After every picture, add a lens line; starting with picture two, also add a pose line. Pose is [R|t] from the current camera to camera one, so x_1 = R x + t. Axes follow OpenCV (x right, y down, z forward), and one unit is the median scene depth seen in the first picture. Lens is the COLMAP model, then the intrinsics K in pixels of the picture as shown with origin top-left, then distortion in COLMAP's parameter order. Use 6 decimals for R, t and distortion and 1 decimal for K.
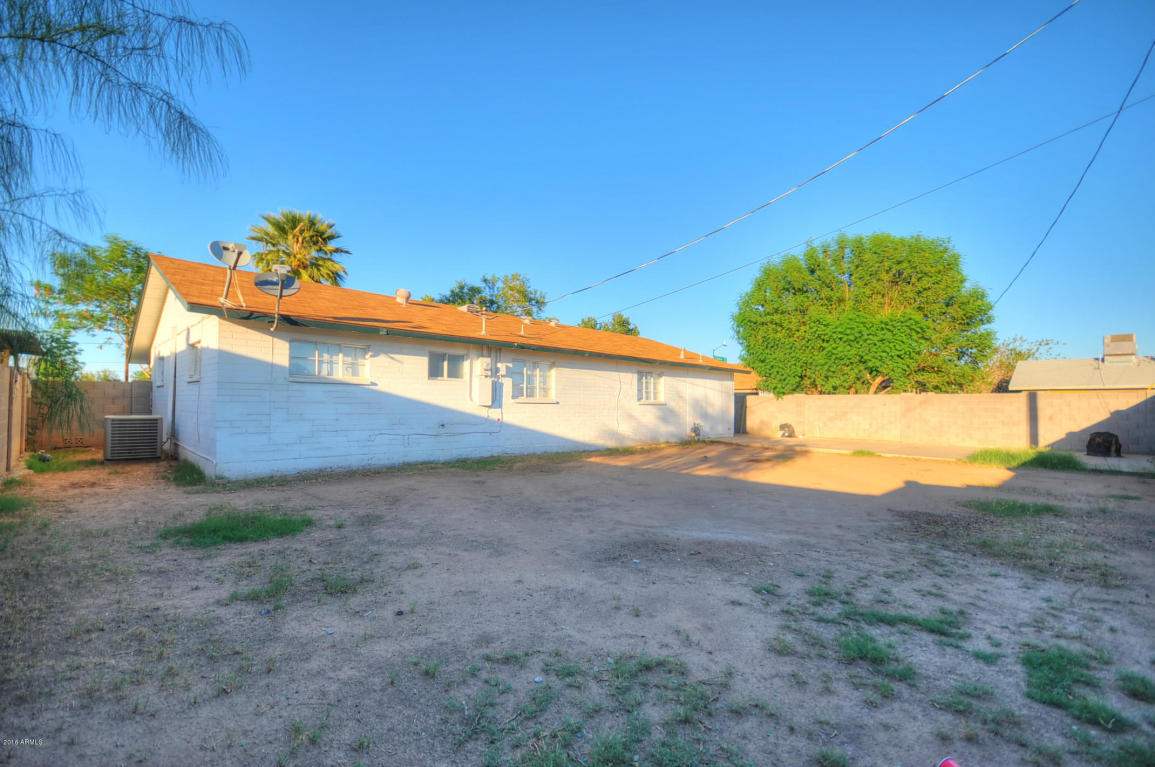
lens RADIAL K [[505.7, 0, 576.9], [0, 505.7, 398.1], [0, 0, 1]] dist [0.001872, 0.000274]
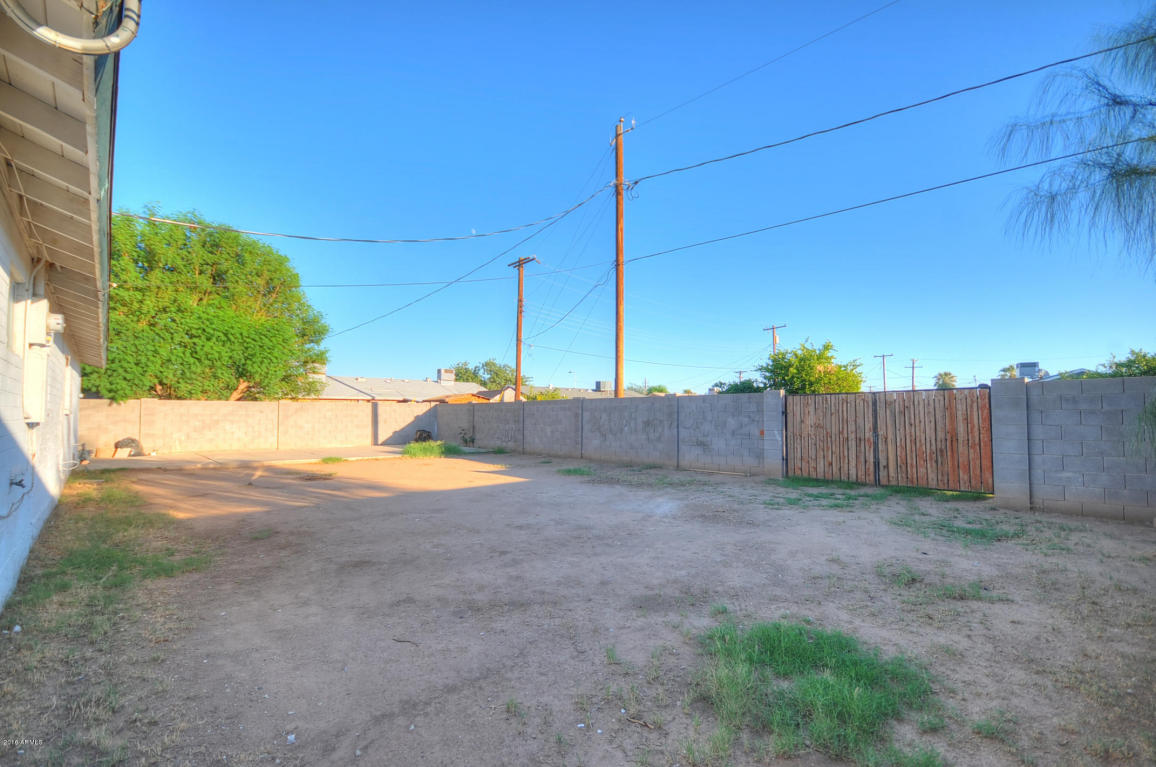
lens RADIAL K [[506.2, 0, 577.4], [0, 506.2, 398.1], [0, 0, 1]] dist [0.001872, 0.000274]
pose [[0.015480, 0.021744, 0.999644, -0.990649], [-0.013996, 0.999670, -0.021528, -0.003097], [-0.999782, -0.013657, 0.015780, 1.042757]]
